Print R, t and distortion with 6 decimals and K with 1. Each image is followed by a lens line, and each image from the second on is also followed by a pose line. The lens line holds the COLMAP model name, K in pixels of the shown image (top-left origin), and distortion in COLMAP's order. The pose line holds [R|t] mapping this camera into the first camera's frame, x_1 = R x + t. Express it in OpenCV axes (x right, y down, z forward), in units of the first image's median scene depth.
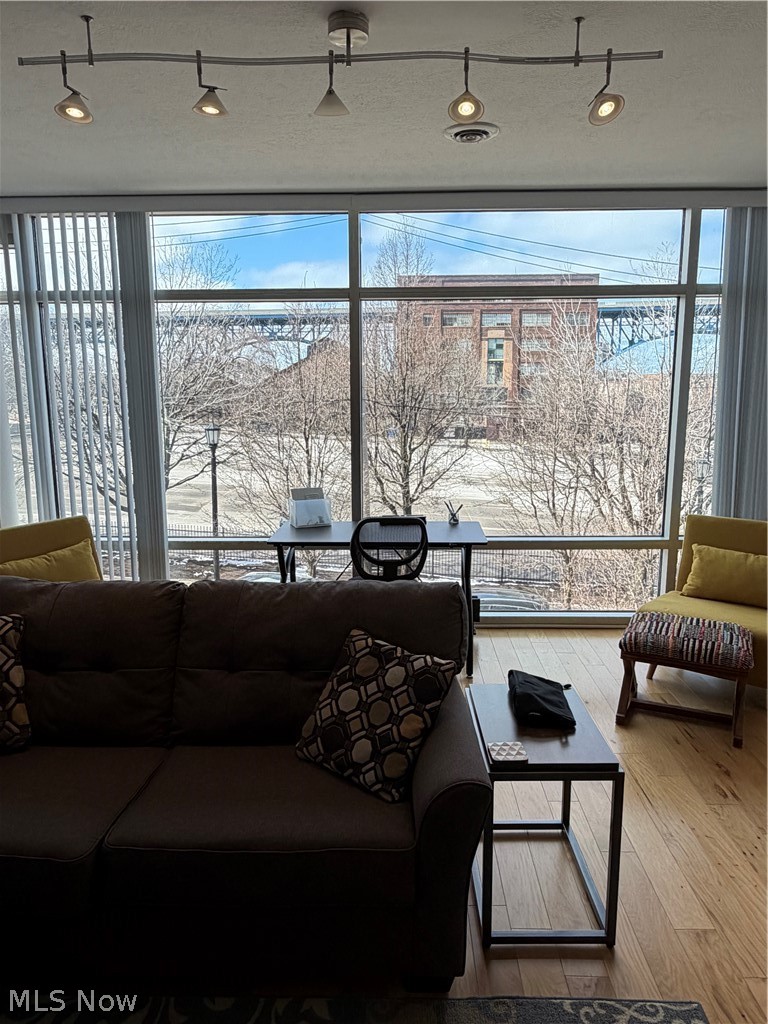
lens RADIAL K [[702.5, 0, 381.9], [0, 702.5, 508.5], [0, 0, 1]] dist [-0.007003, -0.002597]
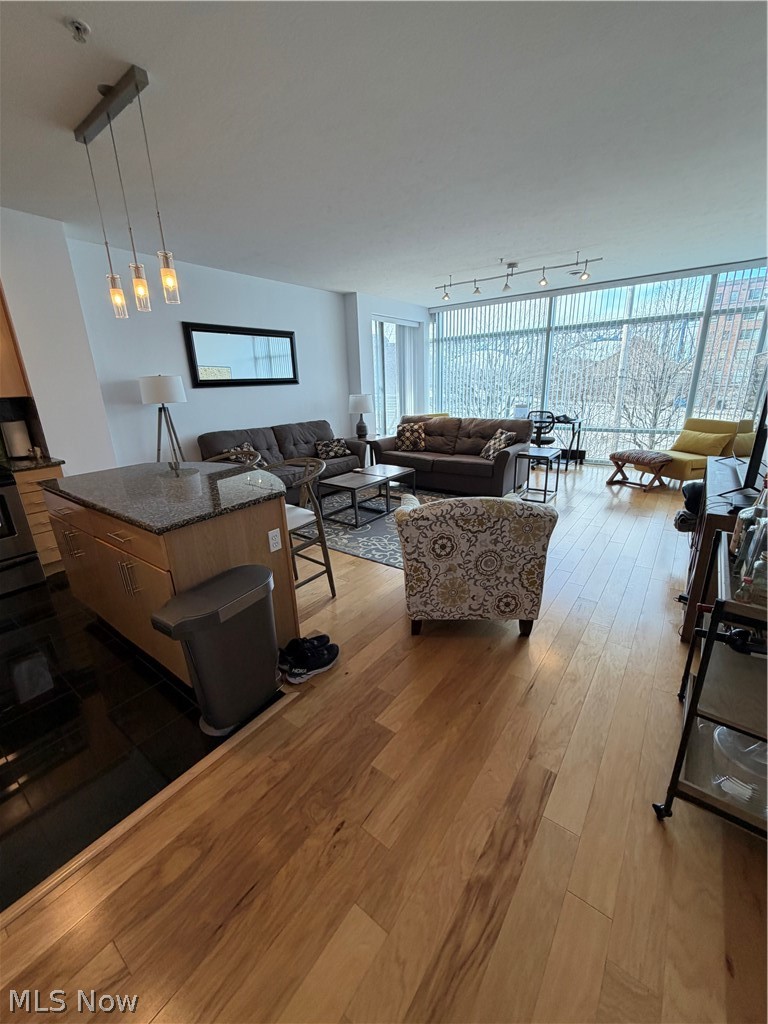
lens RADIAL K [[406.7, 0, 384.0], [0, 406.7, 505.6], [0, 0, 1]] dist [0.001957, 0.000212]
pose [[0.818011, 0.149250, -0.555502, 0.555477], [-0.071574, 0.984656, 0.159155, 0.204172], [0.570732, -0.090431, 0.816141, -0.918765]]
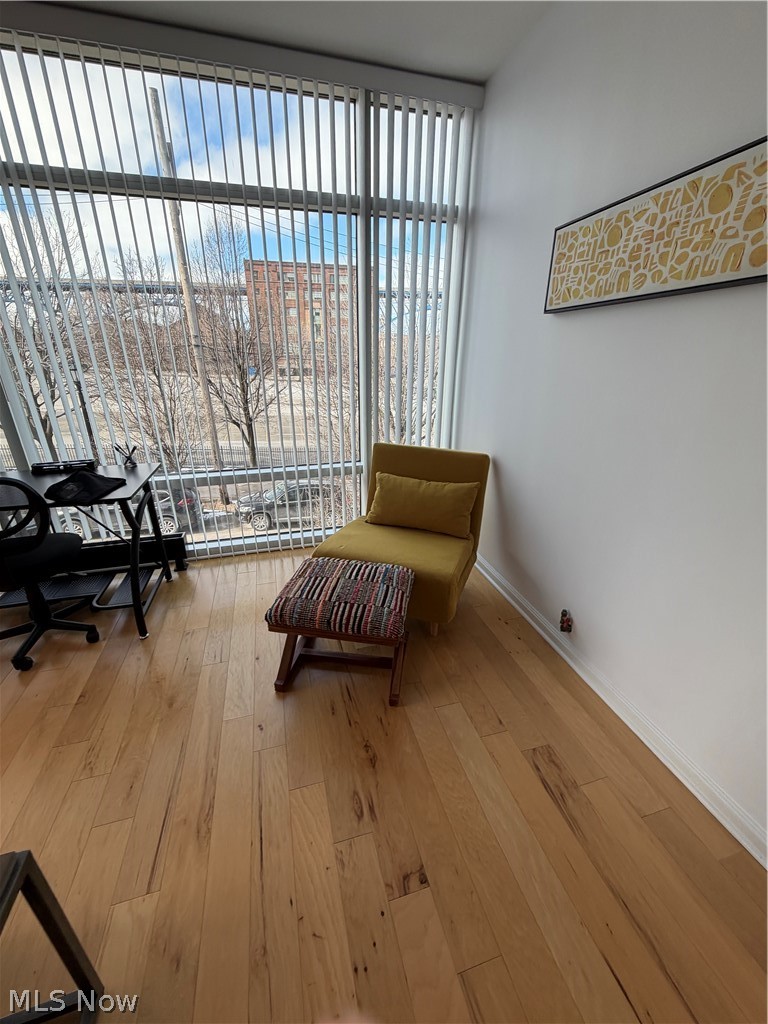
lens RADIAL K [[410.0, 0, 384.0], [0, 410.0, 512.0], [0, 0, 1]] dist [-0.002204, -0.000079]
pose [[0.954718, -0.100294, 0.280099, 0.359017], [0.036278, 0.973686, 0.224989, -0.040673], [-0.295293, -0.204639, 0.933233, 0.527056]]
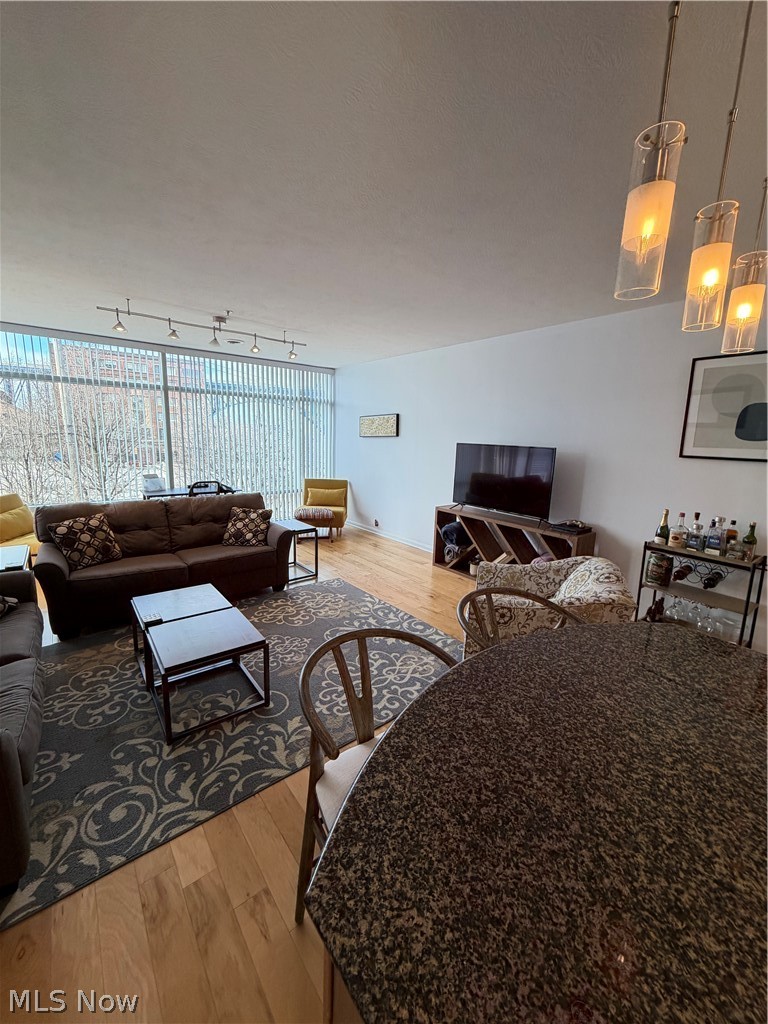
lens RADIAL K [[406.7, 0, 384.0], [0, 406.7, 505.6], [0, 0, 1]] dist [0.001957, 0.000212]
pose [[0.765856, -0.085222, 0.637340, -0.510339], [0.077724, 0.996180, 0.039808, 0.105899], [-0.638298, 0.019049, 0.769554, -0.637967]]
